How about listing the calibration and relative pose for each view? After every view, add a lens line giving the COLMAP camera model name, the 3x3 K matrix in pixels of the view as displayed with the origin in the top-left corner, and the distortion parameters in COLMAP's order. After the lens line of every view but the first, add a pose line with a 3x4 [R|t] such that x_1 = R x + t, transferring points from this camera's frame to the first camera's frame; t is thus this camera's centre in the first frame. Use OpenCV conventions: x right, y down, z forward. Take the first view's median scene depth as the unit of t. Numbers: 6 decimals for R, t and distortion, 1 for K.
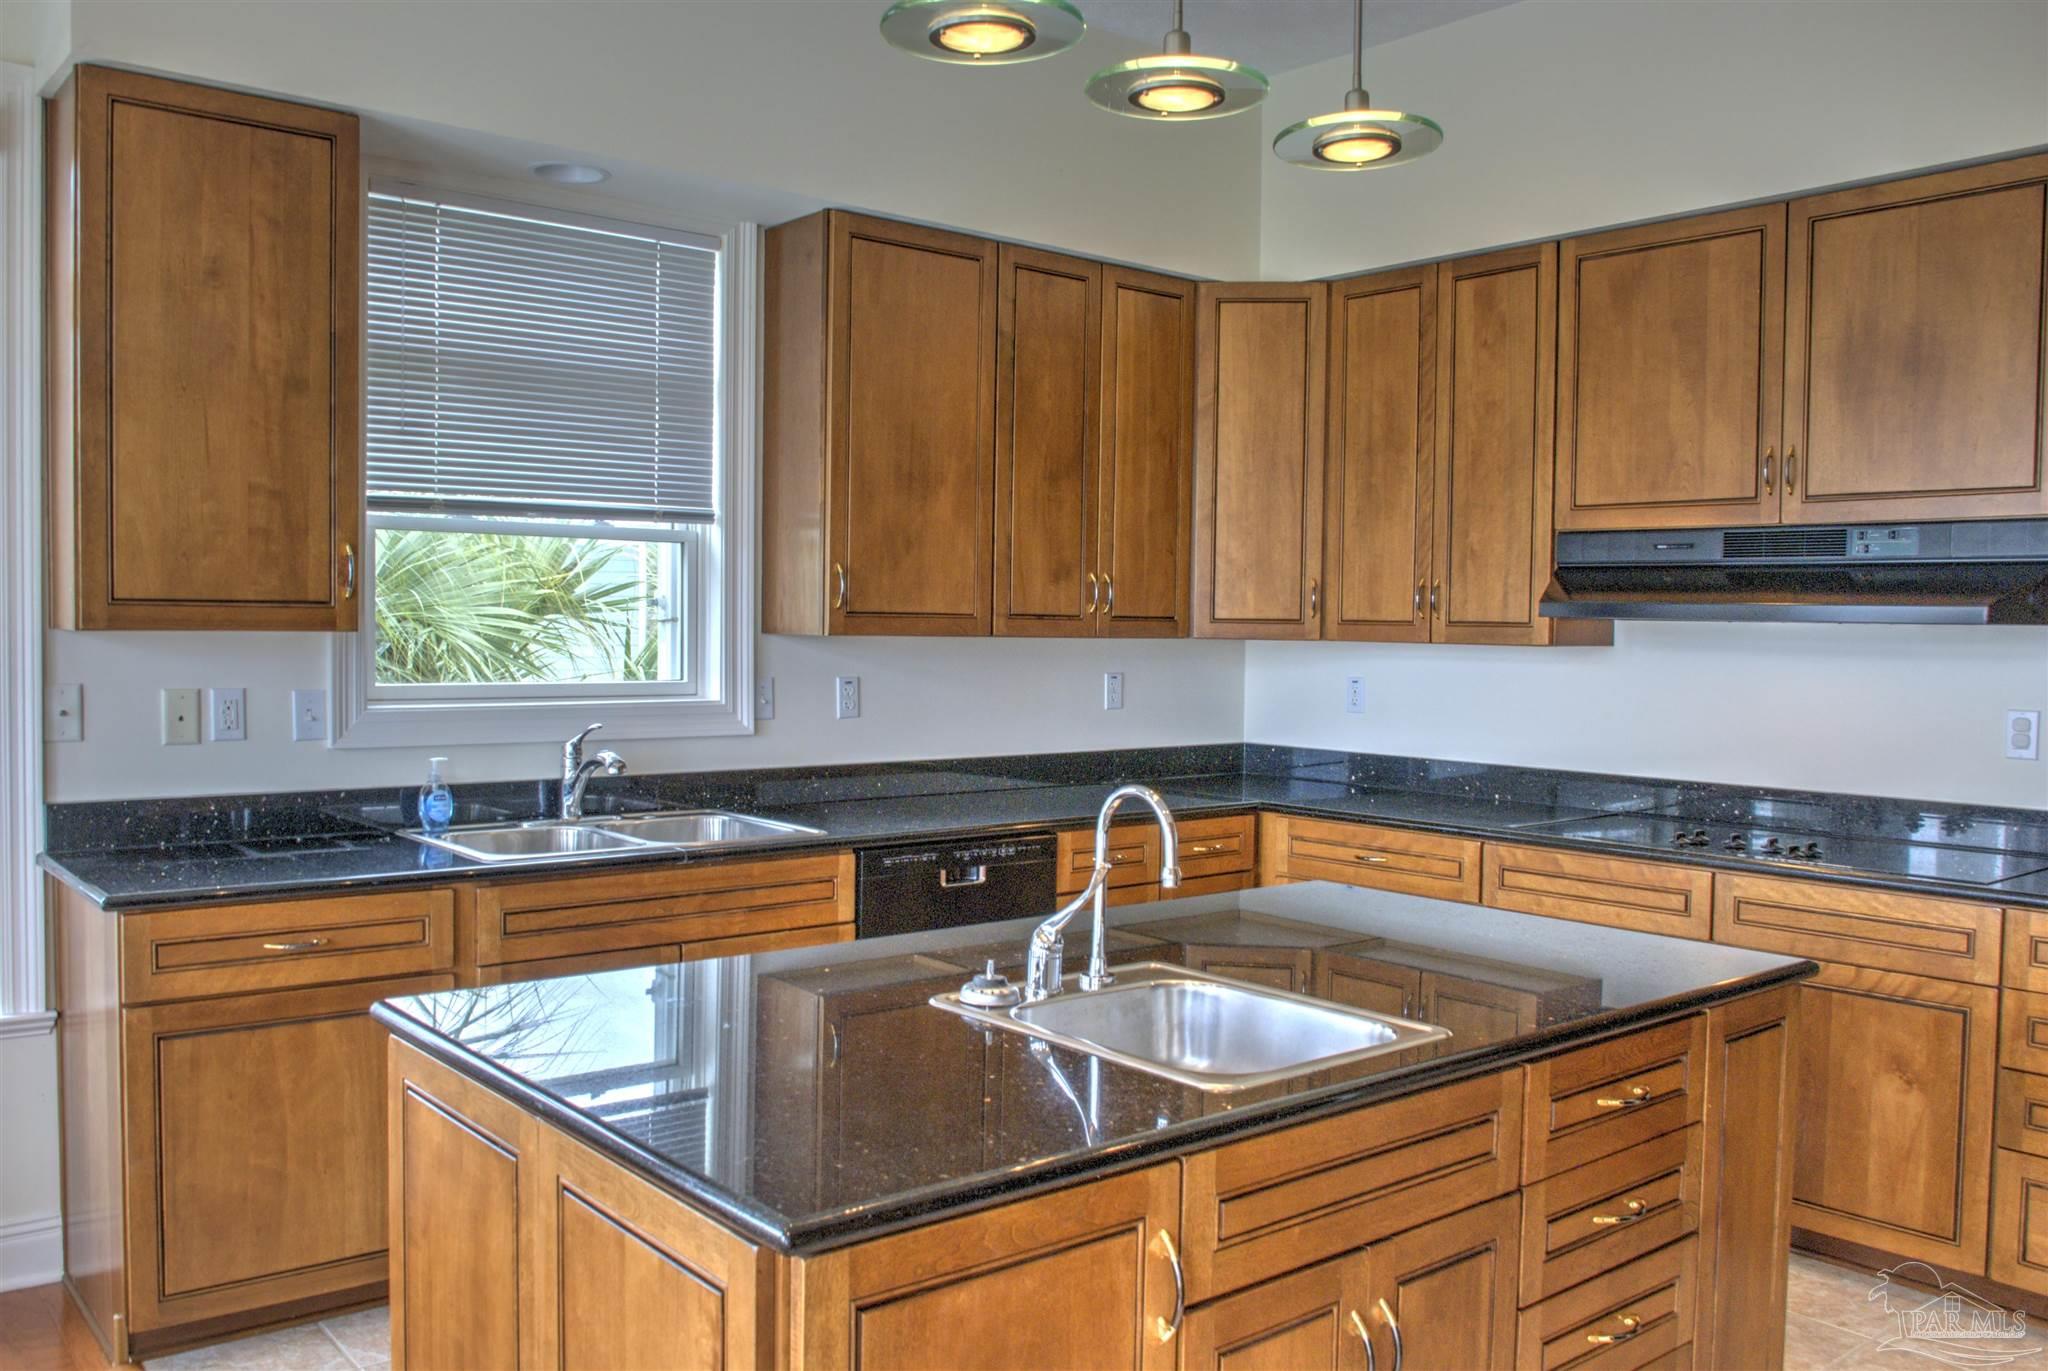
lens RADIAL K [[1716.0, 0, 1018.2], [0, 1716.0, 693.9], [0, 0, 1]] dist [-0.026352, -0.022179]
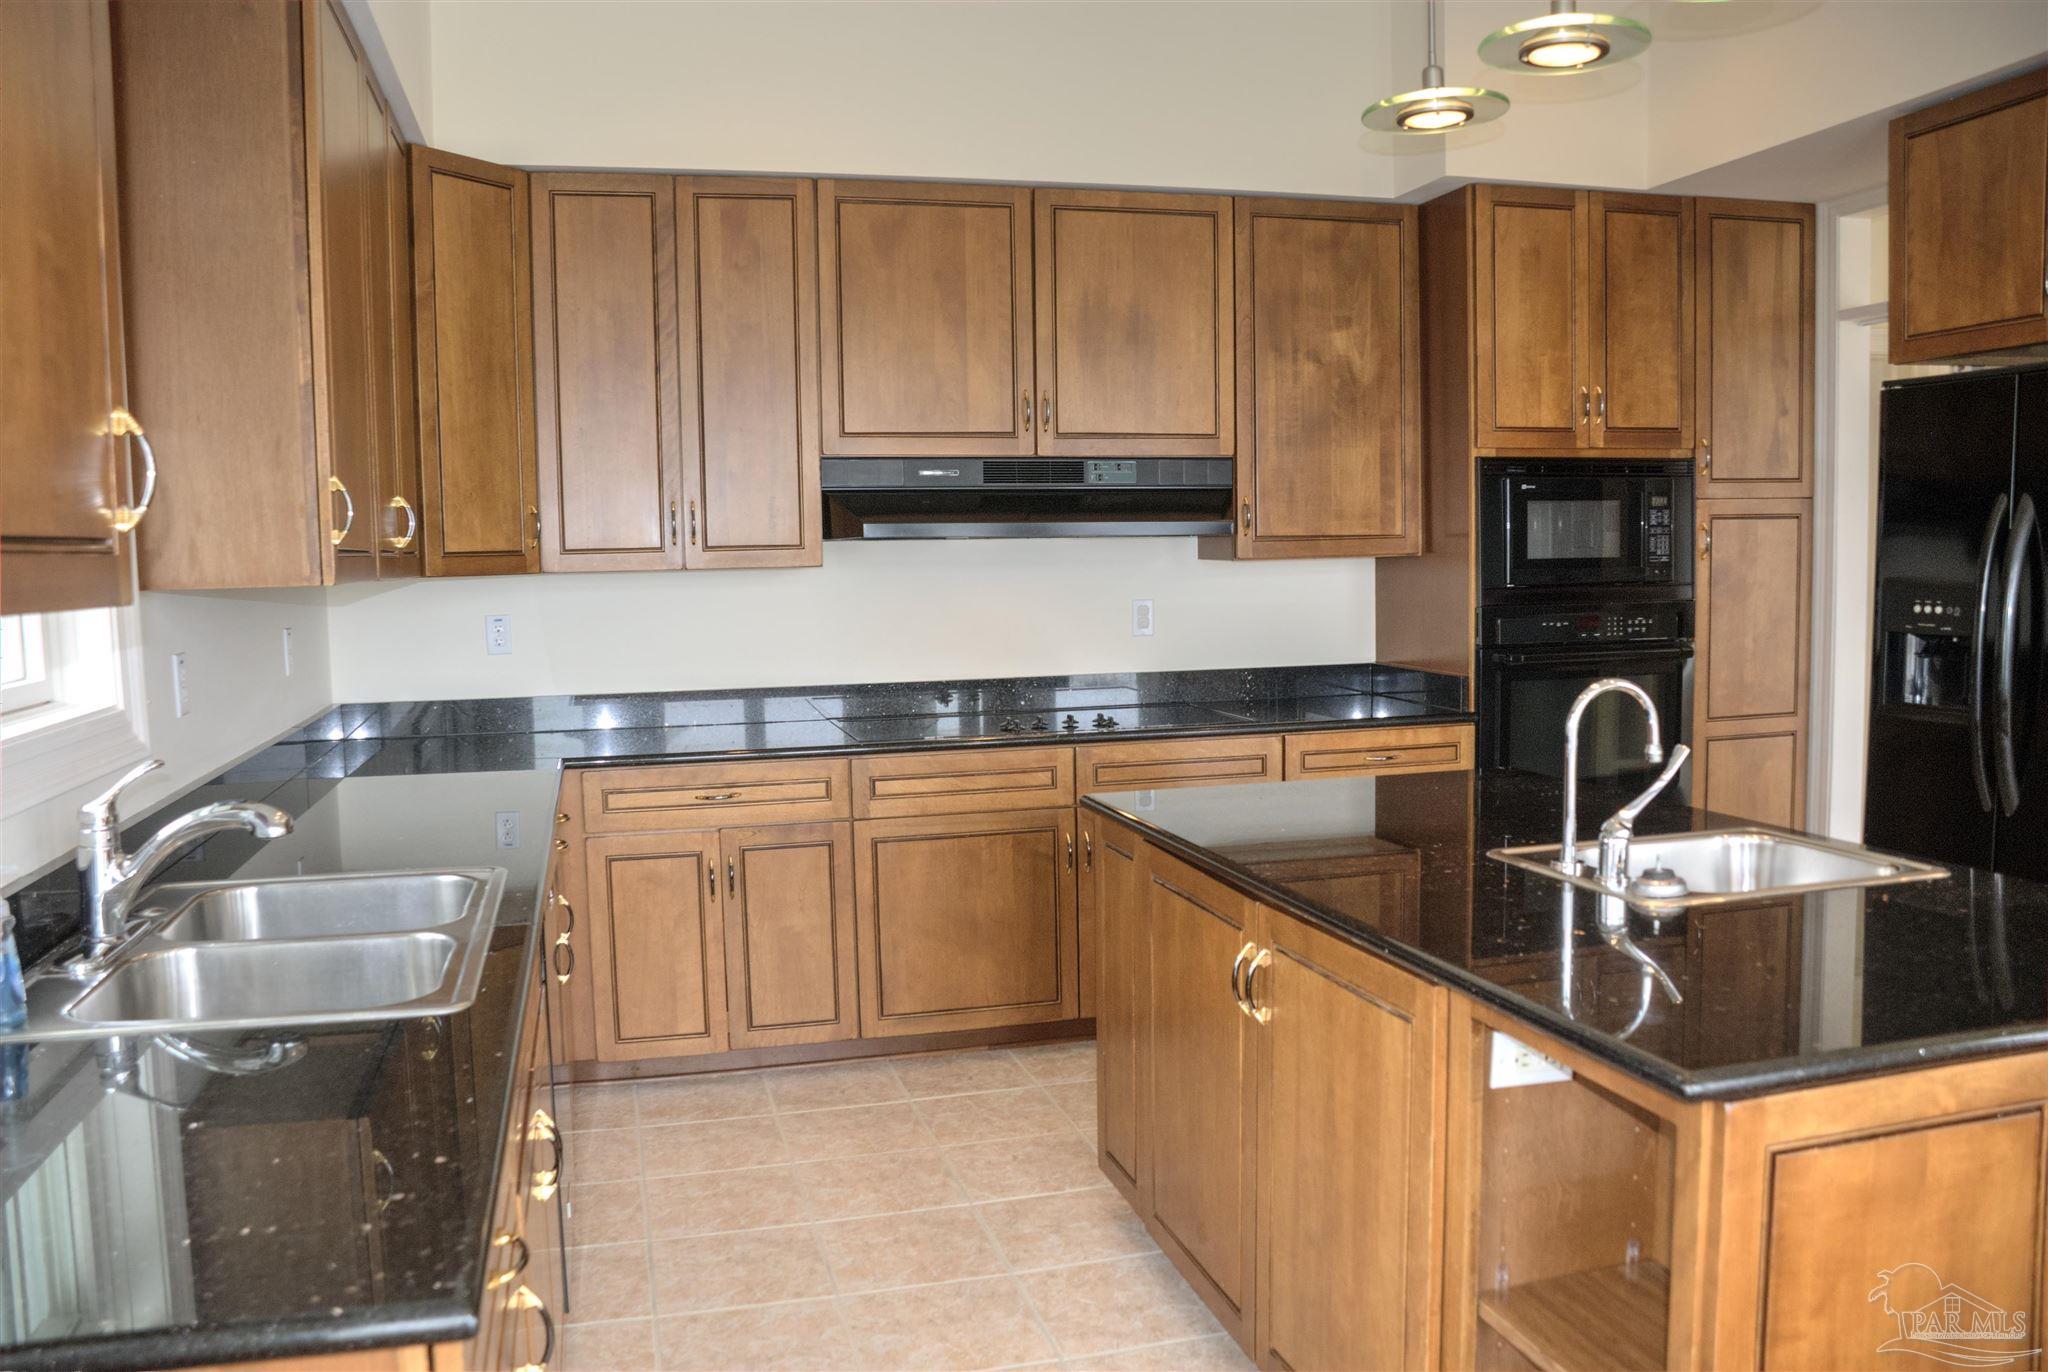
lens RADIAL K [[1568.0, 0, 1024.0], [0, 1568.0, 686.0], [0, 0, 1]] dist [-0.160542, 0.122314]
pose [[0.414895, -0.097184, 0.904664, -0.539822], [0.064120, 0.994930, 0.077474, -0.022663], [-0.907607, 0.025864, 0.419023, 0.524243]]
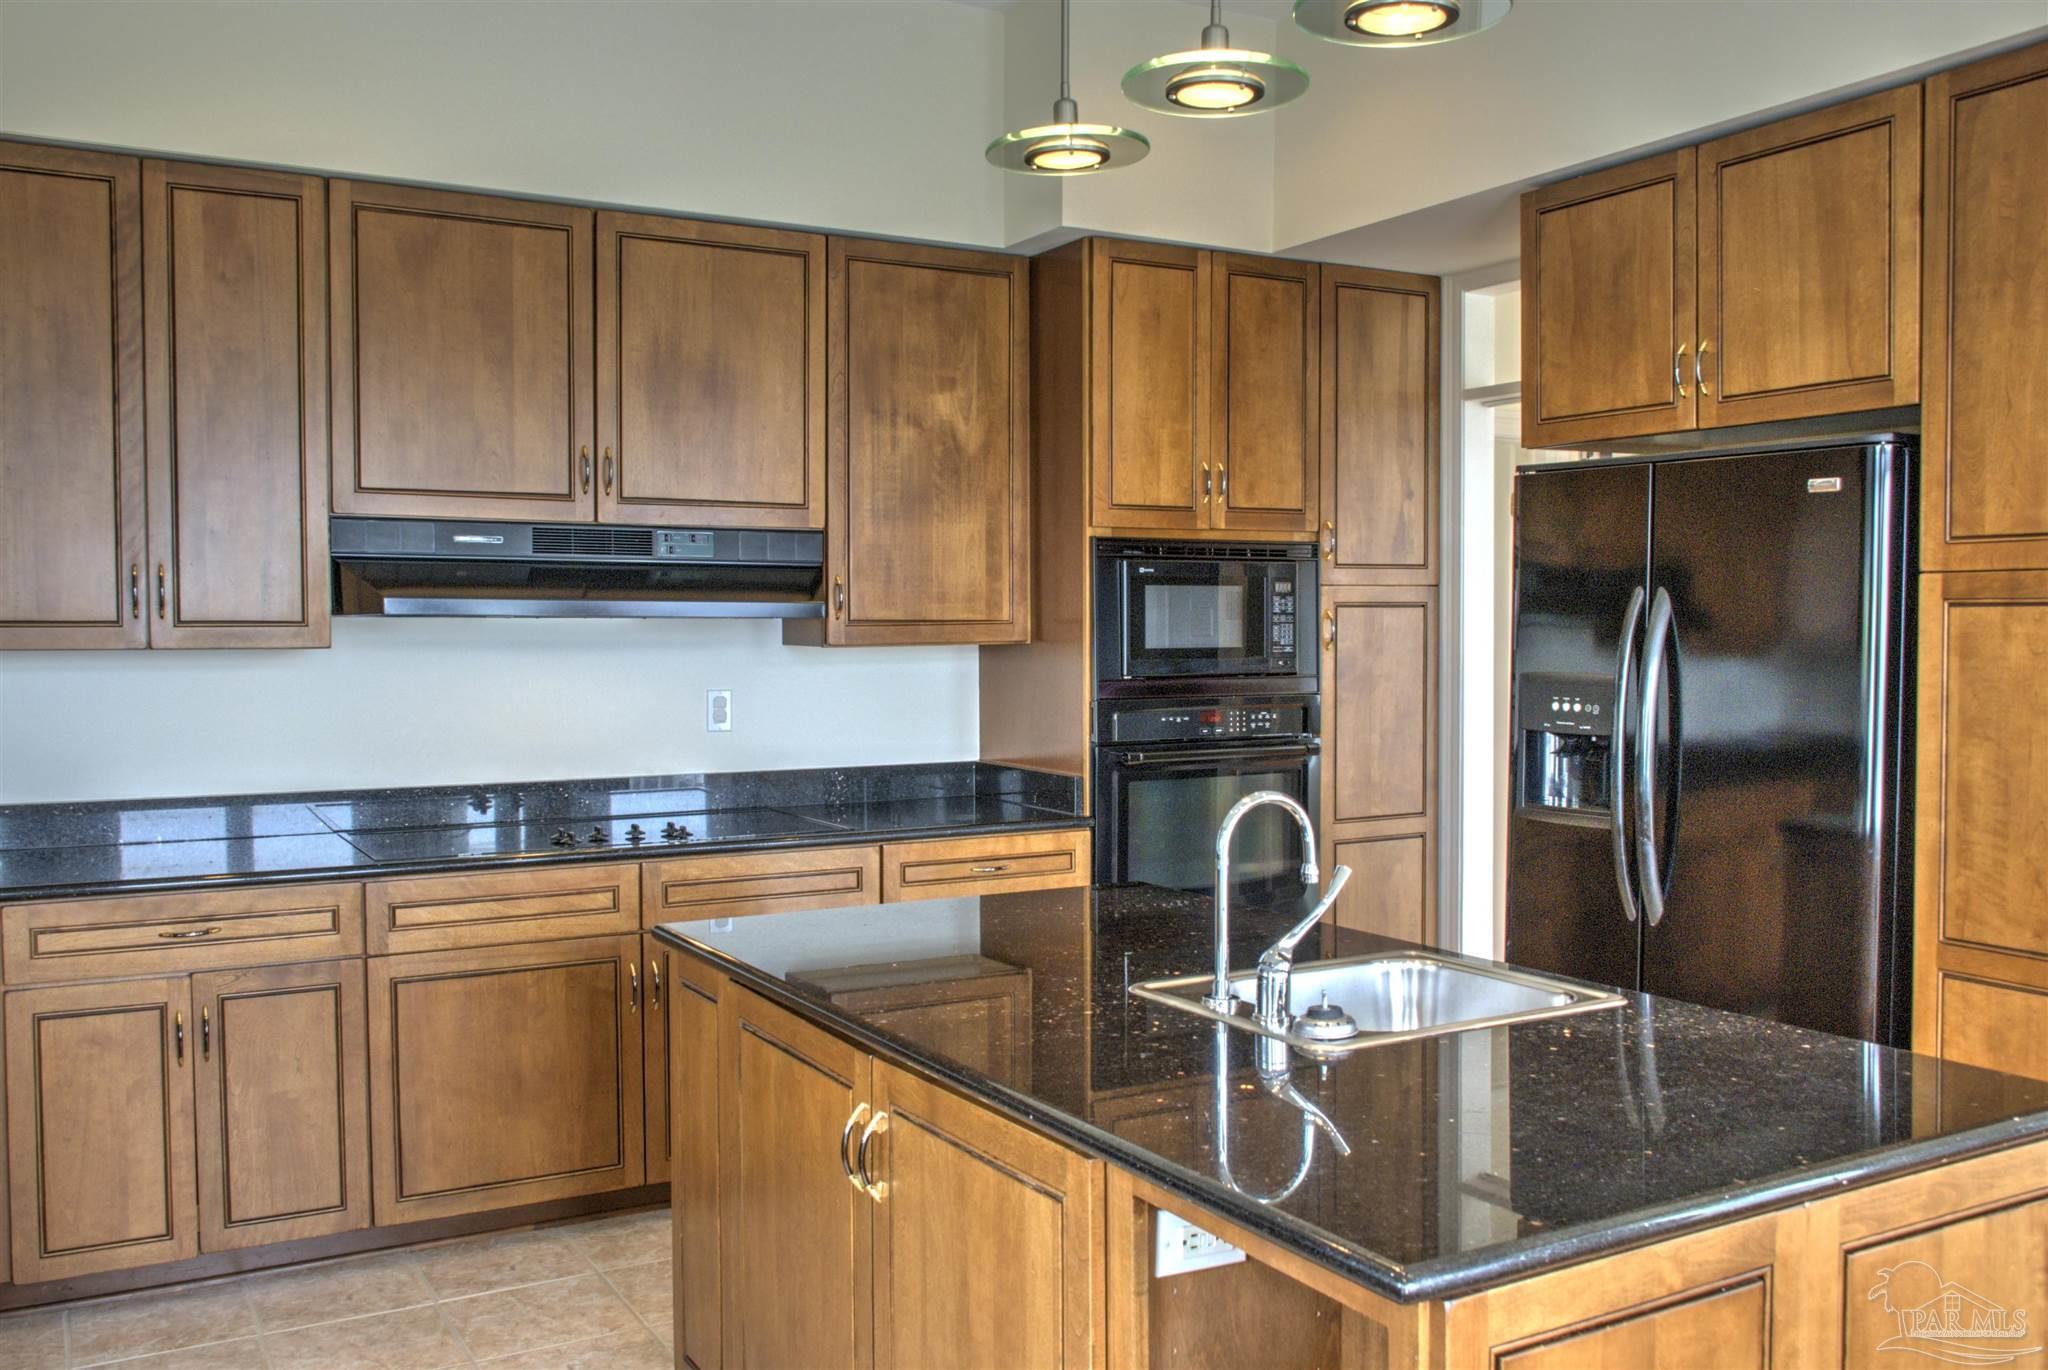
lens RADIAL K [[1716.0, 0, 1018.2], [0, 1716.0, 693.4], [0, 0, 1]] dist [-0.026352, -0.022179]
pose [[0.170812, -0.051559, 0.983954, -0.509177], [0.046807, 0.997927, 0.044166, -0.028669], [-0.984191, 0.038512, 0.172871, 0.545407]]
